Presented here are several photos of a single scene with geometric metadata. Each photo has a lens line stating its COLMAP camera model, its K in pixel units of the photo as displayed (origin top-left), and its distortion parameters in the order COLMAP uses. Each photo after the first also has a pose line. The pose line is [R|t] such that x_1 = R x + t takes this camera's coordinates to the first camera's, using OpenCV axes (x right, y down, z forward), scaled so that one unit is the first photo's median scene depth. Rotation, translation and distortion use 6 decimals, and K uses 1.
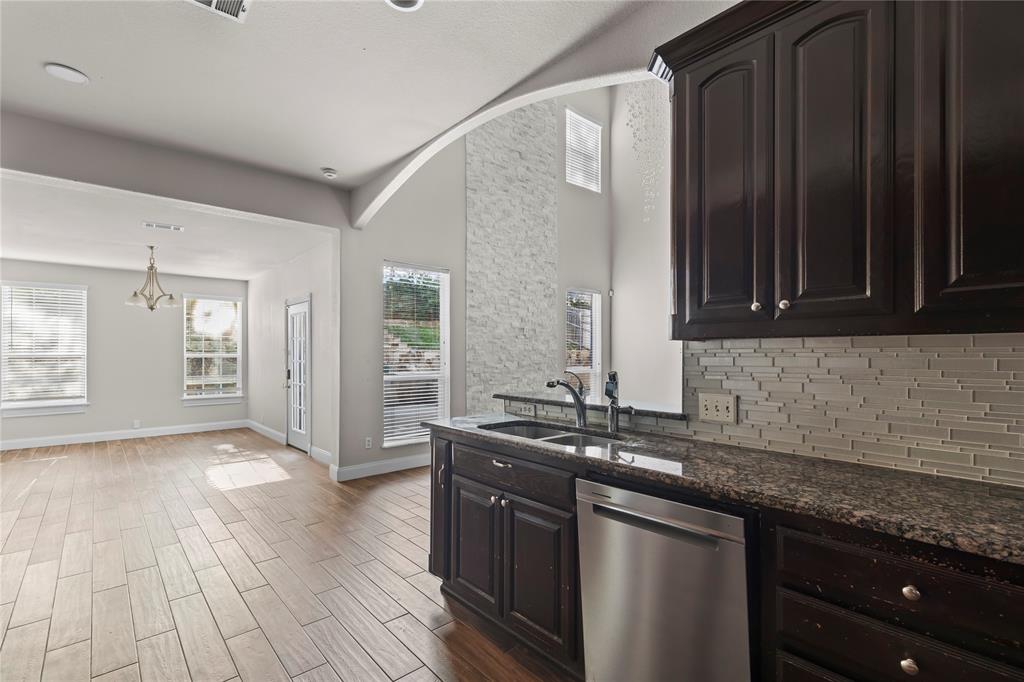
lens RADIAL K [[462.2, 0, 508.5], [0, 462.2, 354.3], [0, 0, 1]] dist [0.010502, -0.002133]
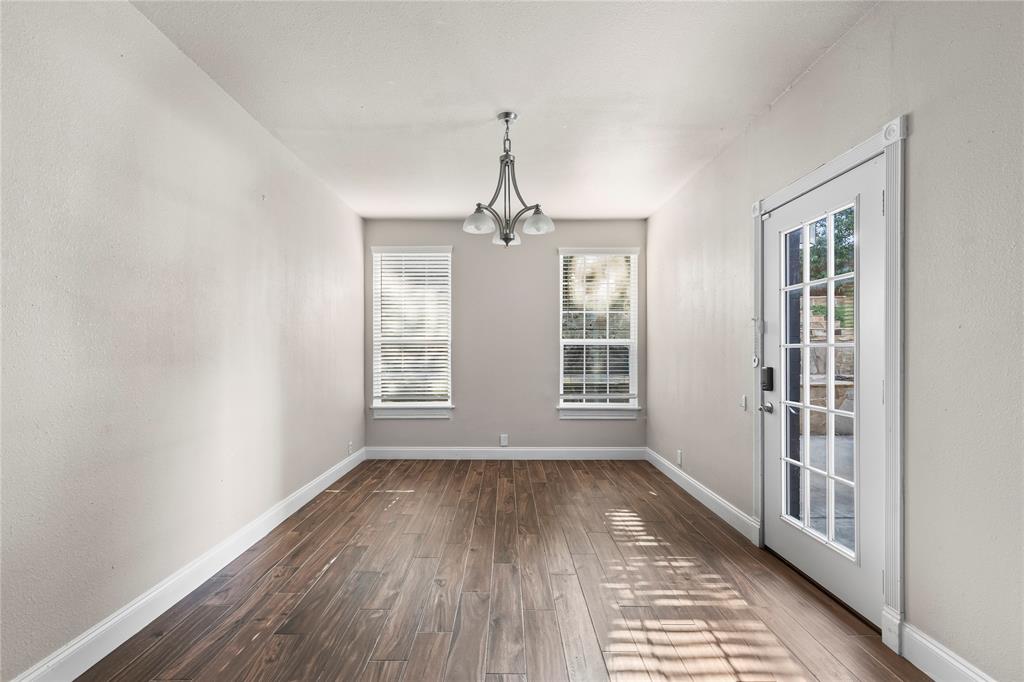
lens RADIAL K [[462.2, 0, 495.8], [0, 462.2, 348.5], [0, 0, 1]] dist [0.010502, -0.002133]
pose [[0.730726, -0.002448, -0.682666, -0.377035], [-0.002180, 0.999980, -0.005919, 0.019727], [0.682667, 0.005813, 0.730706, 0.544116]]
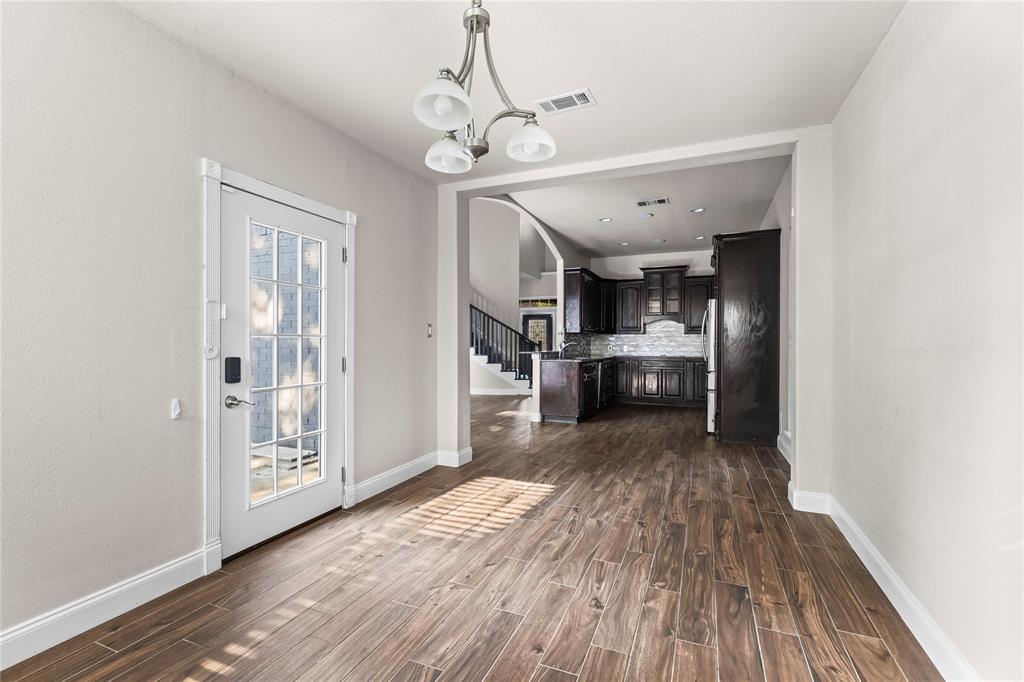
lens RADIAL K [[462.2, 0, 512.1], [0, 462.2, 339.6], [0, 0, 1]] dist [0.010502, -0.002133]
pose [[-0.433747, 0.007242, 0.901006, -0.921516], [-0.001839, 0.999959, -0.008922, 0.022657], [-0.901033, -0.005527, -0.433715, 0.973425]]
